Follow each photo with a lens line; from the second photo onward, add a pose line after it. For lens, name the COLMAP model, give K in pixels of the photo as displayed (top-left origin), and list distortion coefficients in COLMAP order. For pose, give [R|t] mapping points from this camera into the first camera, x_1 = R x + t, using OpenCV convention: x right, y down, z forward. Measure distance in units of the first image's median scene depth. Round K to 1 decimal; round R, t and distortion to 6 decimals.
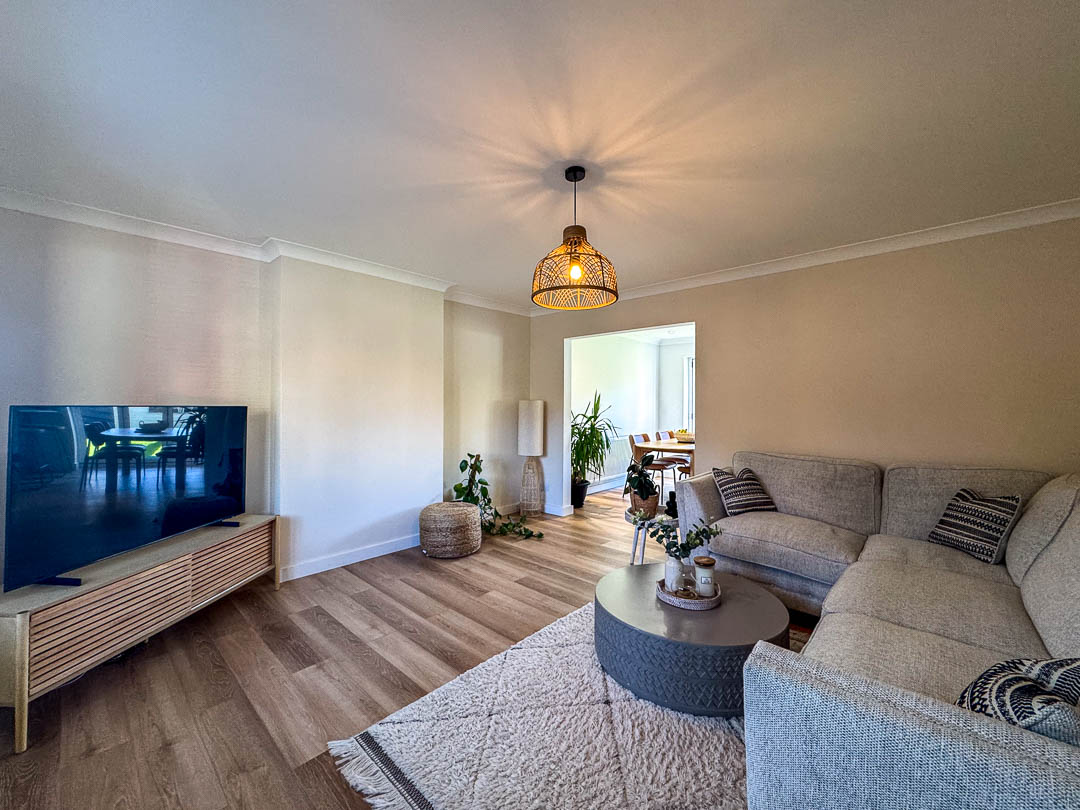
lens RADIAL K [[443.7, 0, 552.3], [0, 443.7, 402.0], [0, 0, 1]] dist [0.002087, 0.000293]
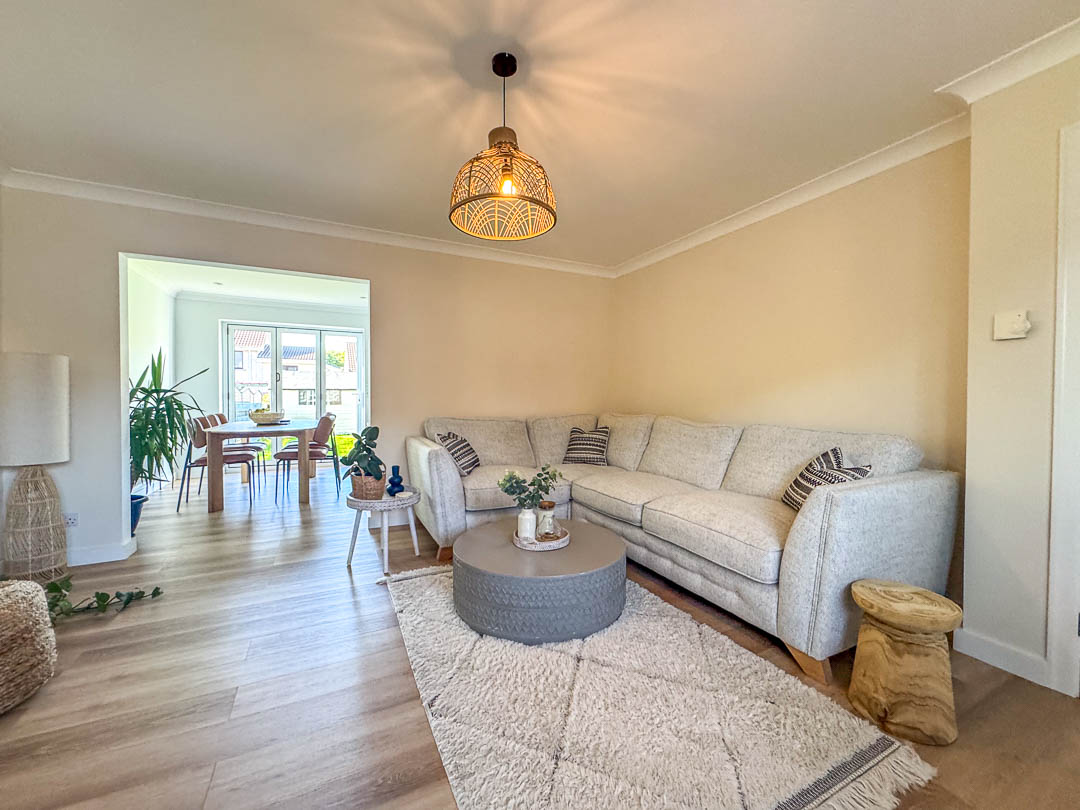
lens RADIAL K [[428.1, 0, 543.9], [0, 428.1, 401.7], [0, 0, 1]] dist [-0.000875, -0.000060]
pose [[0.363437, -0.017921, 0.931446, -0.631109], [-0.004315, 0.999772, 0.020919, 0.079274], [-0.931609, -0.011622, 0.363277, 0.613093]]
